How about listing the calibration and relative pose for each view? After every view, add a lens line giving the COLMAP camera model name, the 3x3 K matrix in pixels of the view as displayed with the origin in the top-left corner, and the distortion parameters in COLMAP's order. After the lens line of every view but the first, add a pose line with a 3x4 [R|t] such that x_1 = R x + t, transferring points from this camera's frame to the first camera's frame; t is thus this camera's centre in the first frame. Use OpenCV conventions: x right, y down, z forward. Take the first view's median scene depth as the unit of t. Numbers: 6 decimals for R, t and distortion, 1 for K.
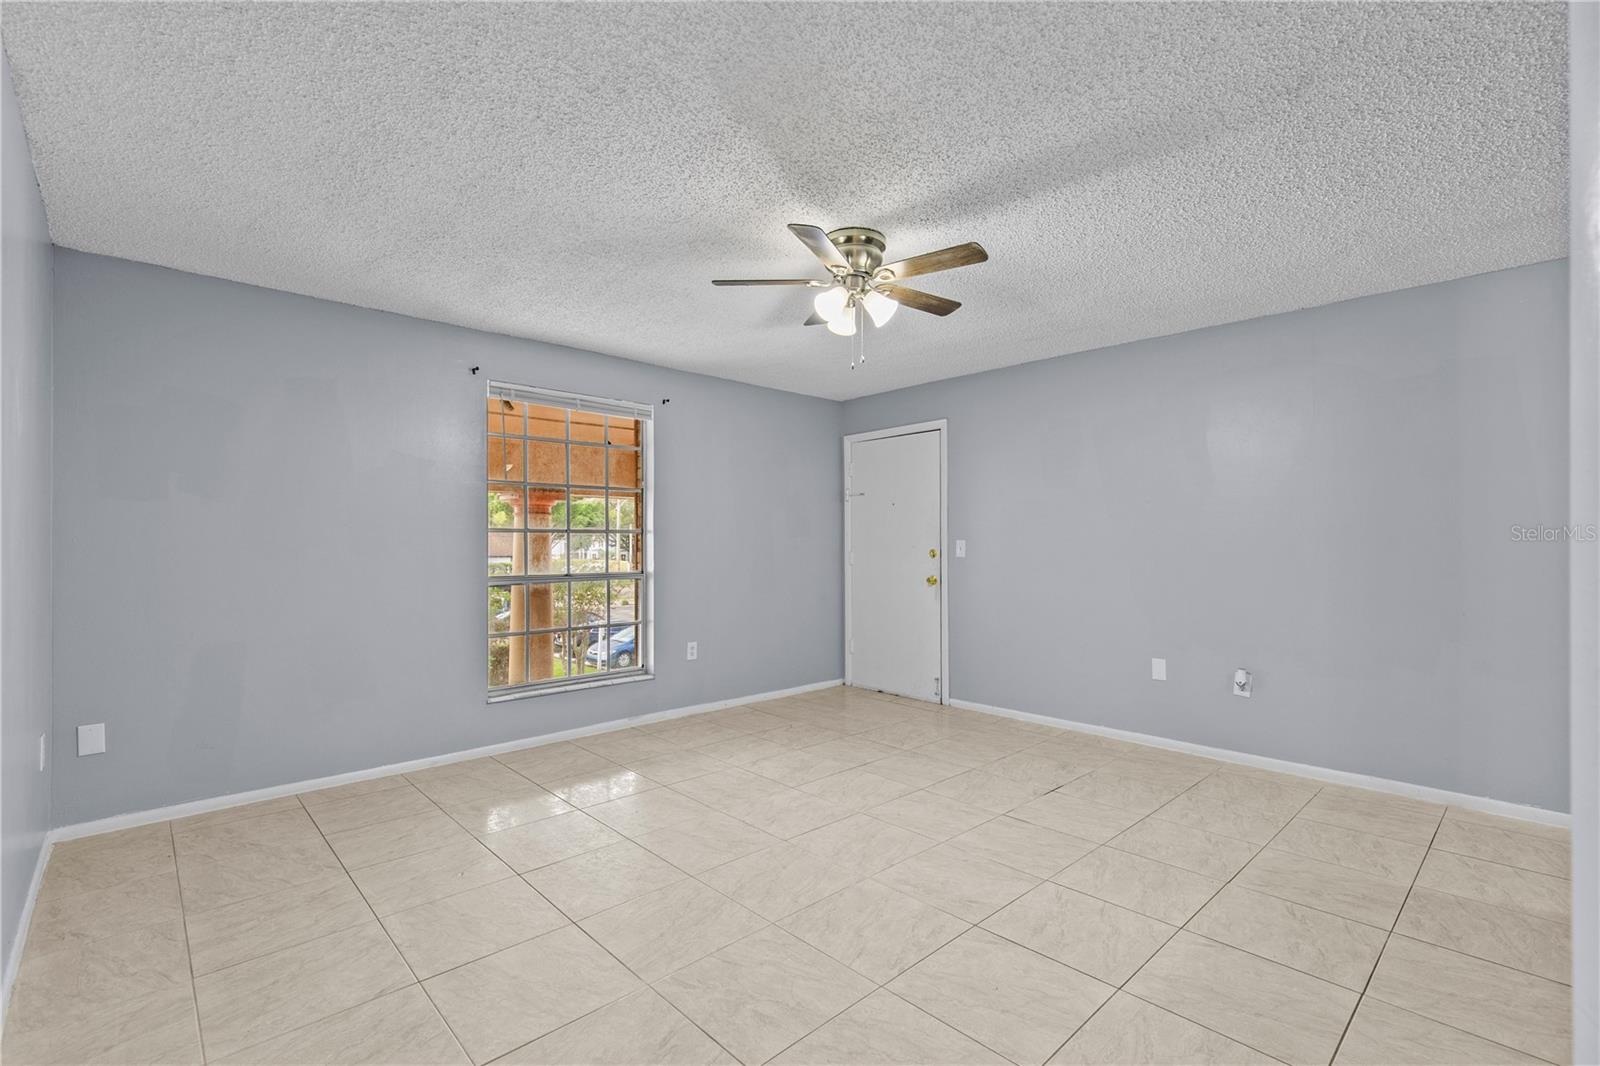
lens RADIAL K [[714.7, 0, 806.6], [0, 714.7, 535.3], [0, 0, 1]] dist [0.003986, -0.000347]
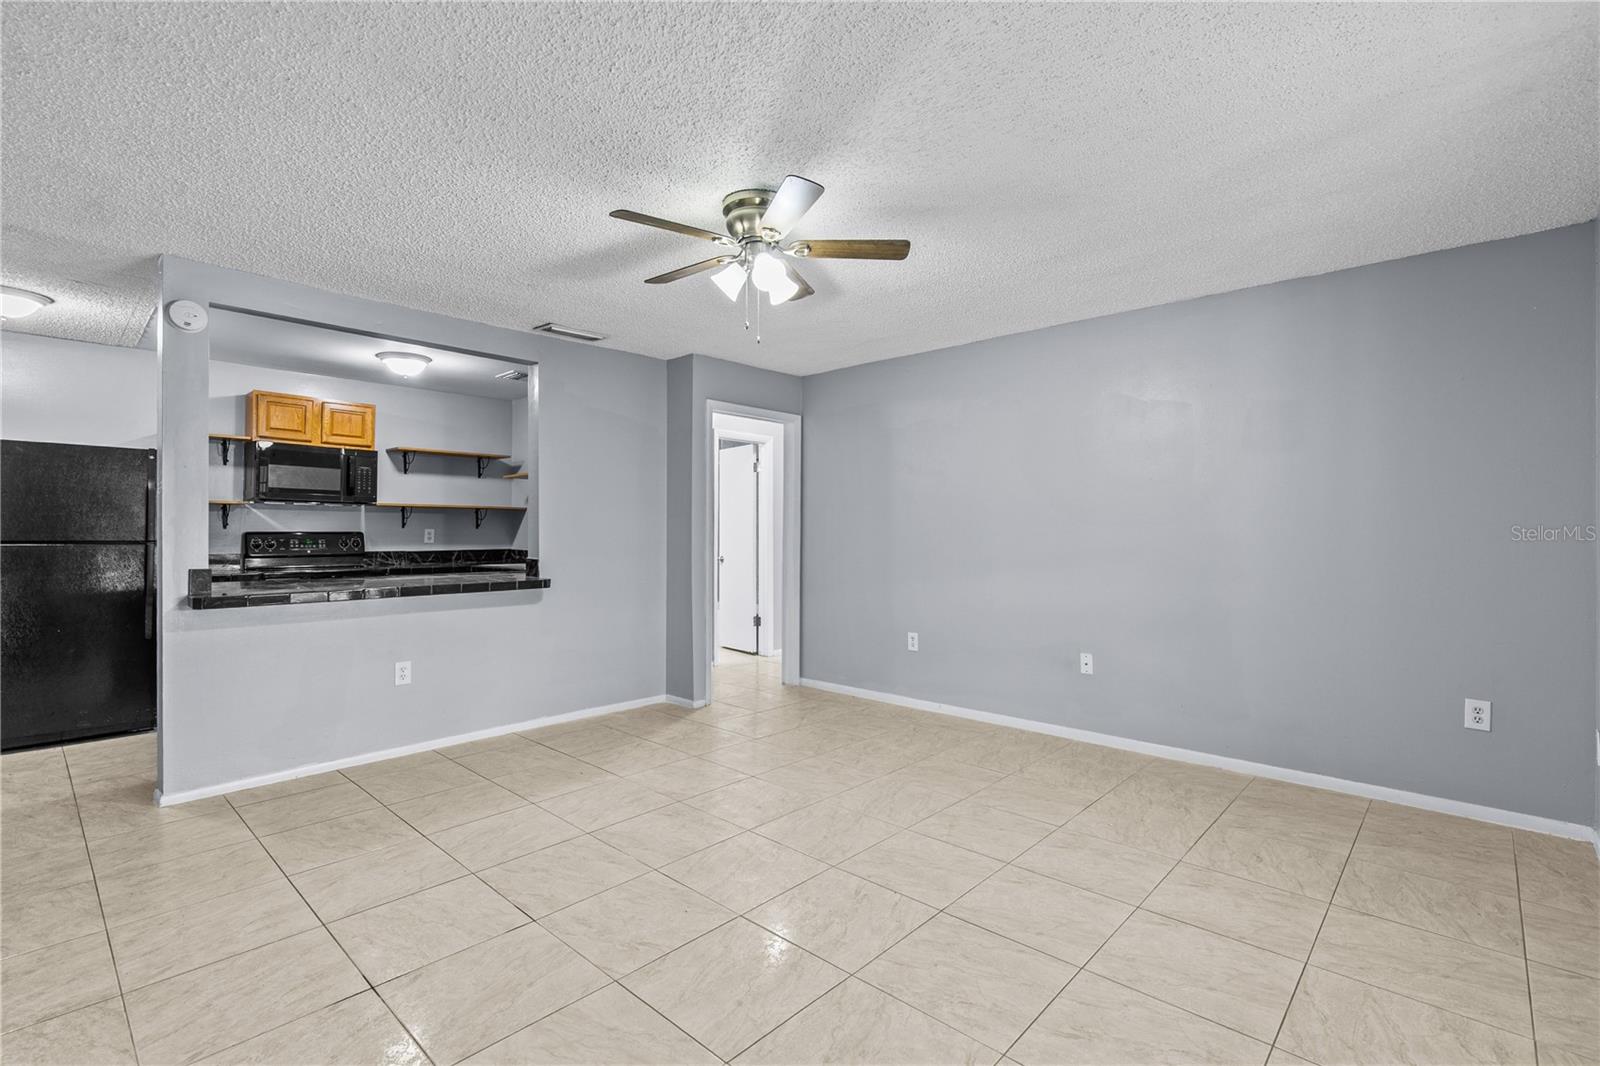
lens RADIAL K [[731.8, 0, 807.4], [0, 731.8, 529.7], [0, 0, 1]] dist [0.004786, -0.000303]
pose [[-0.997579, -0.000220, -0.069548, 0.043337], [0.000595, 0.999931, -0.011698, 0.013557], [0.069545, -0.011711, -0.997510, 1.271559]]
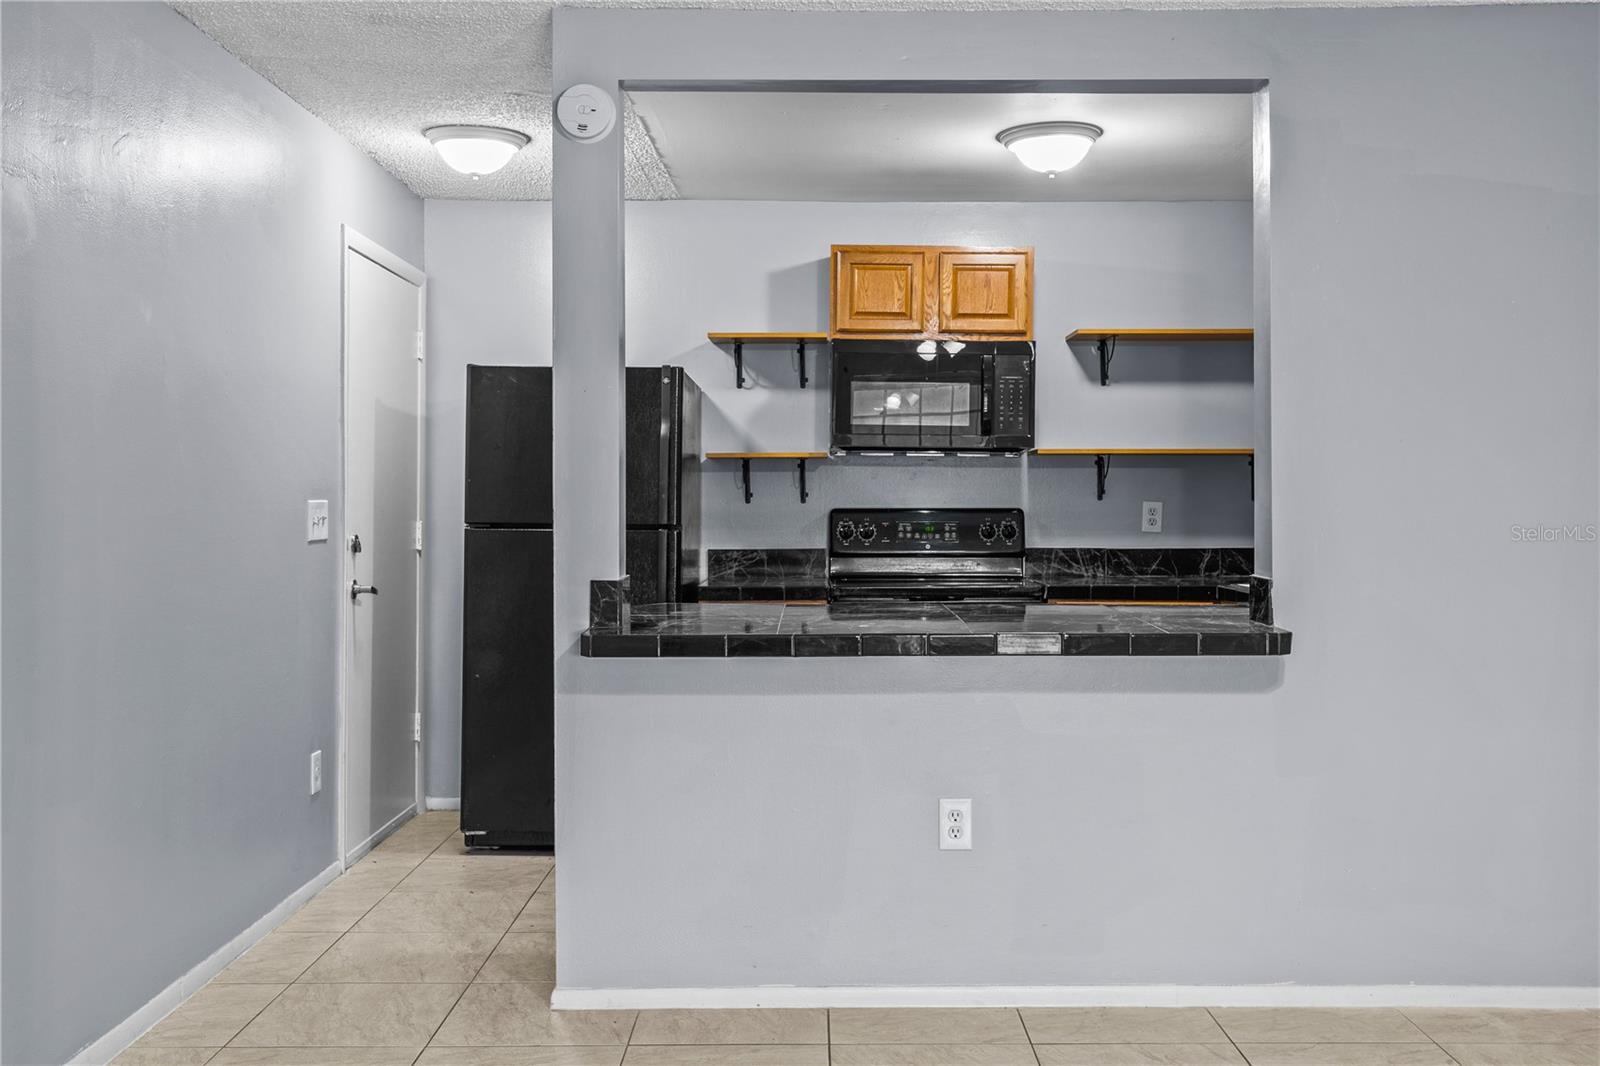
lens RADIAL K [[1535.7, 0, 800.6], [0, 1535.7, 489.5], [0, 0, 1]] dist [0.008601, -0.018851]
pose [[-0.722086, 0.007302, 0.691764, -0.050689], [-0.005429, 0.999854, -0.016222, 0.008151], [-0.691782, -0.015469, -0.721941, 1.014392]]
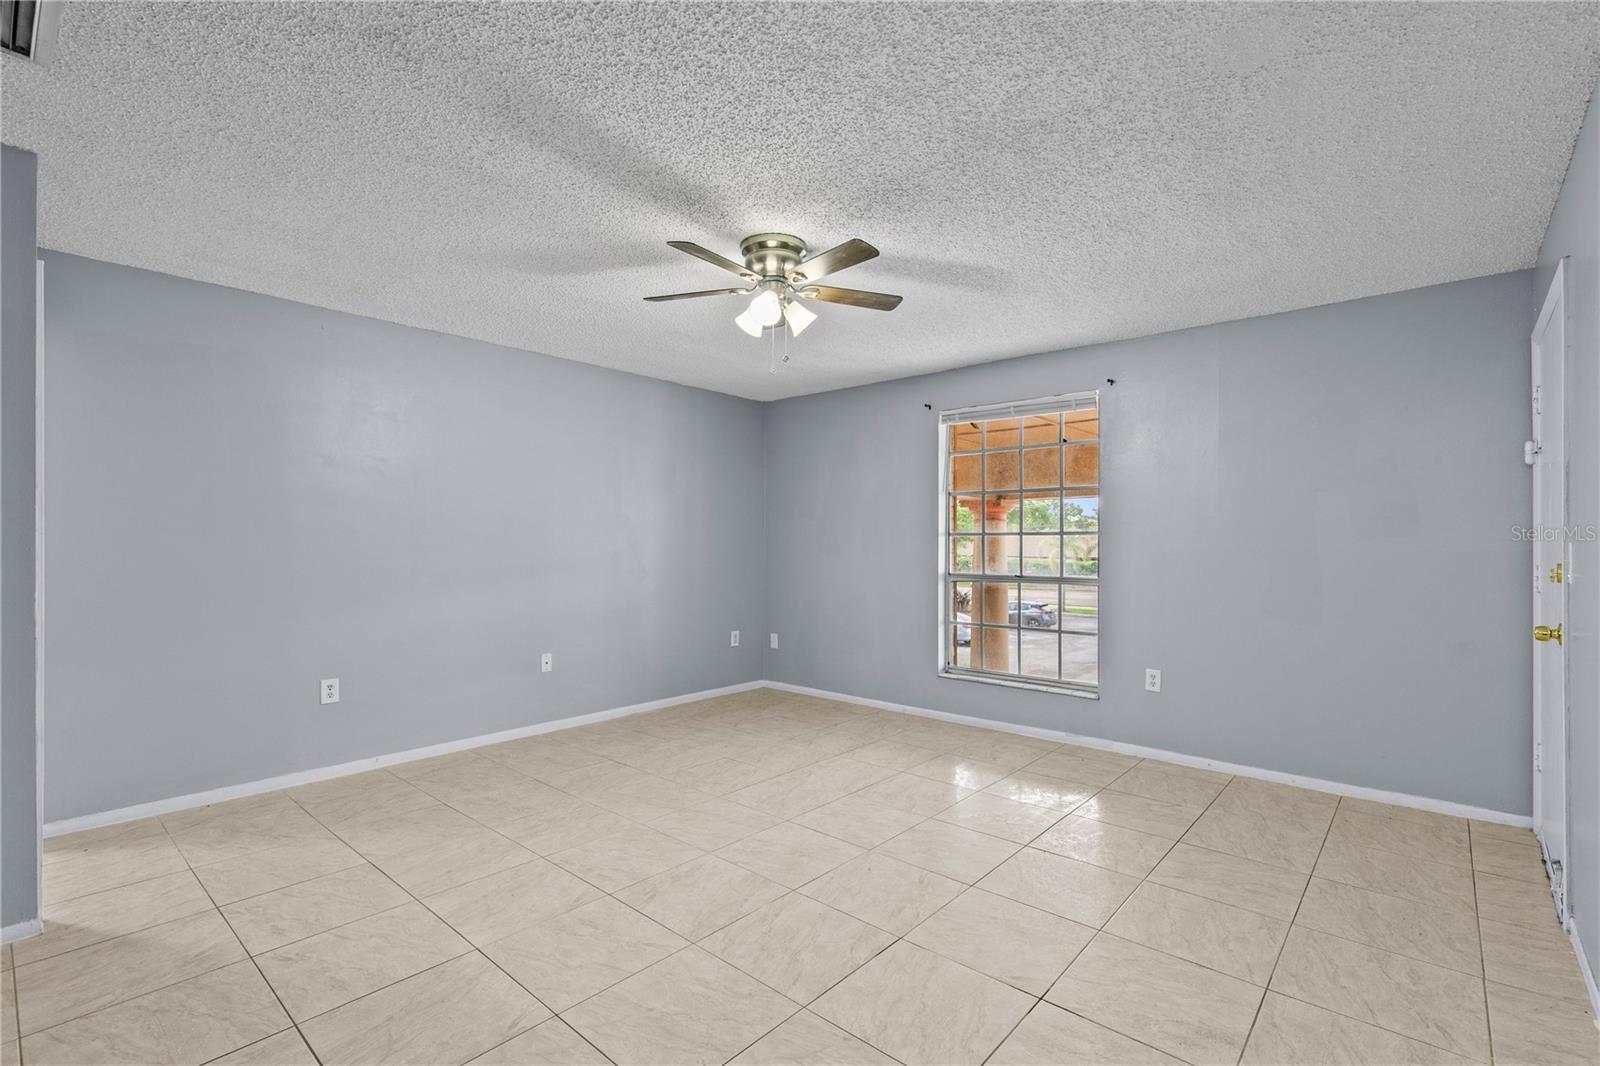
lens RADIAL K [[721.1, 0, 815.7], [0, 721.1, 545.6], [0, 0, 1]] dist [0.008059, -0.000571]
pose [[0.103098, 0.004601, -0.994661, 0.706037], [0.006795, 0.999963, 0.005330, 0.003279], [0.994648, -0.007308, 0.103063, 0.621553]]
